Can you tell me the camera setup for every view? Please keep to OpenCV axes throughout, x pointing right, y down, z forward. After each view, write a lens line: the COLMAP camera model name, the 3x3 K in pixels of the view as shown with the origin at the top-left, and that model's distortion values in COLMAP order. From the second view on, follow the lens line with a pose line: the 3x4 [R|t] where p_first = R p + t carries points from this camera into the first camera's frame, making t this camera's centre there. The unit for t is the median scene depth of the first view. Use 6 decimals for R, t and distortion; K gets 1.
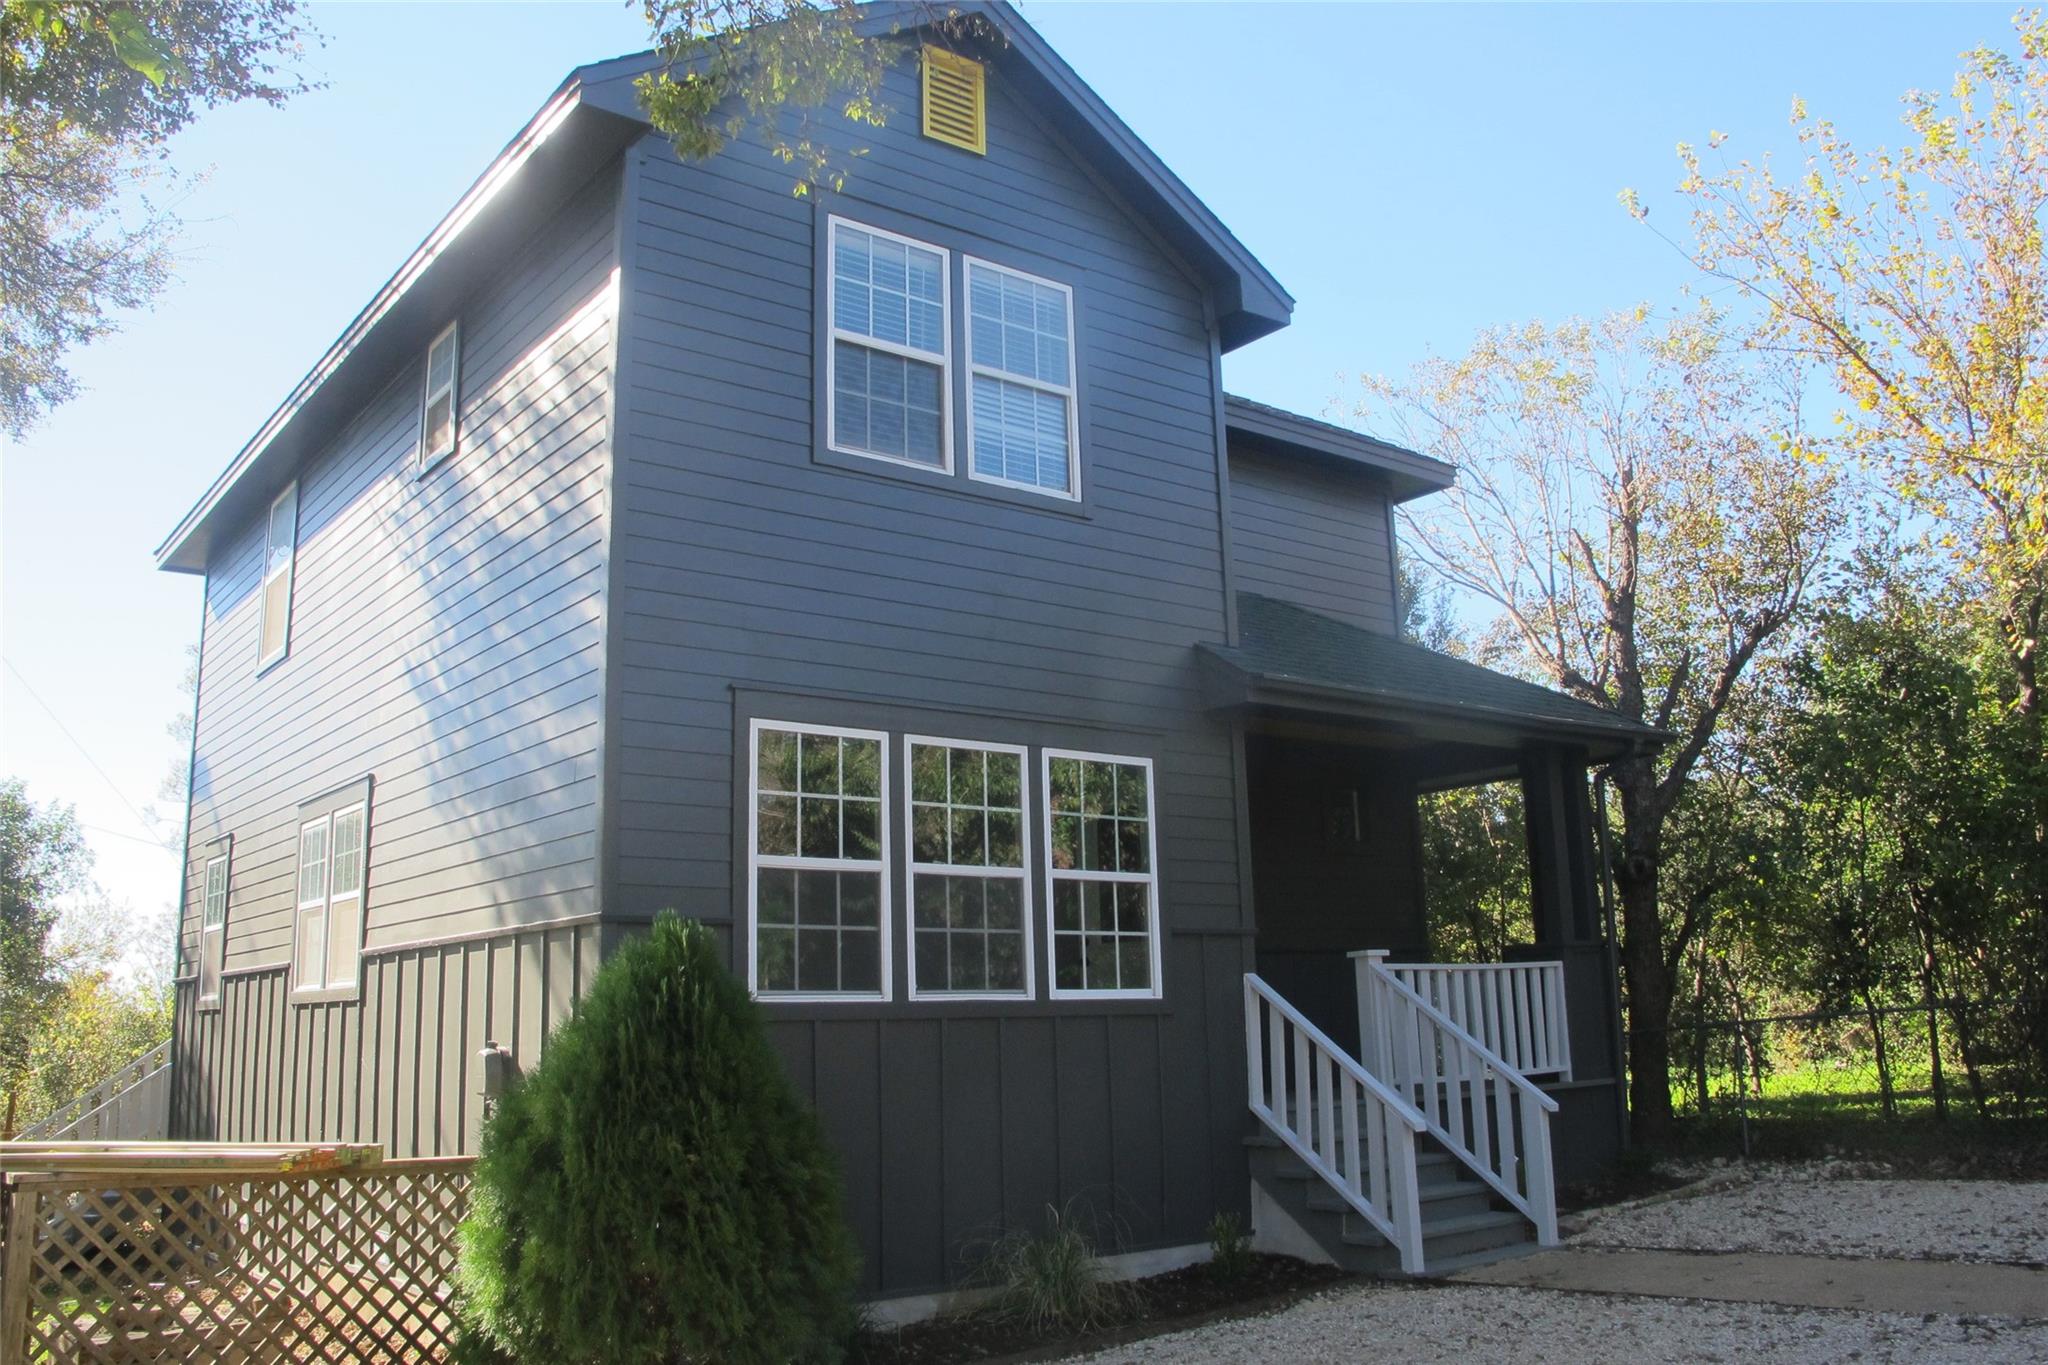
lens RADIAL K [[1702.8, 0, 969.3], [0, 1702.8, 635.1], [0, 0, 1]] dist [-0.133122, 0.087588]
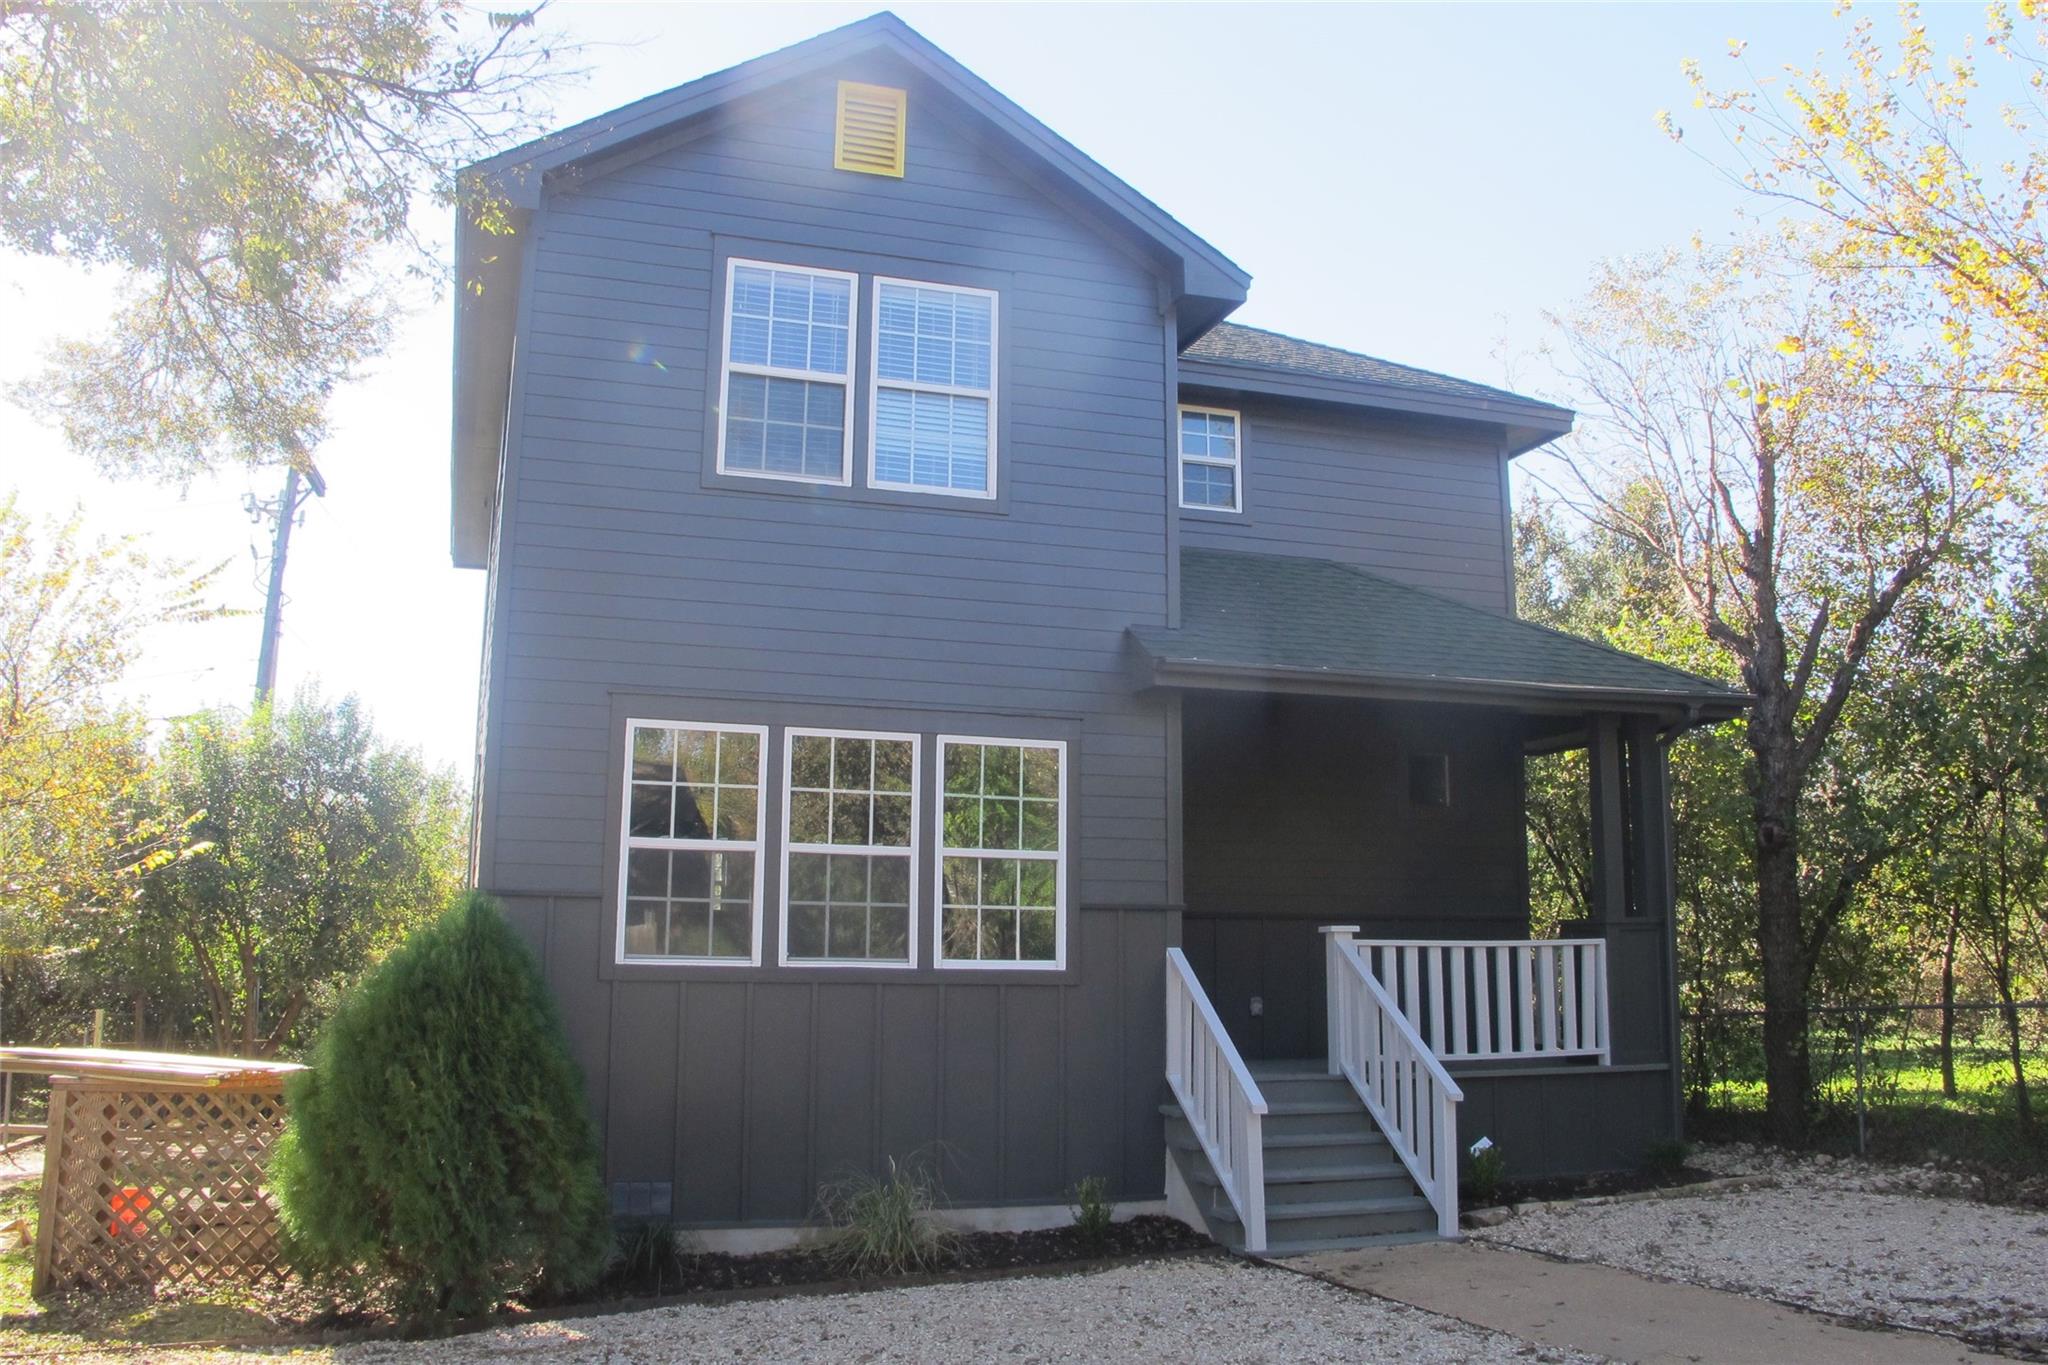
lens RADIAL K [[1700.8, 0, 1002.1], [0, 1700.8, 622.6], [0, 0, 1]] dist [-0.130731, 0.087794]
pose [[0.946484, -0.029929, -0.321360, 0.422108], [0.042358, 0.998598, 0.031752, -0.036368], [0.319959, -0.043665, 0.946425, -0.001317]]
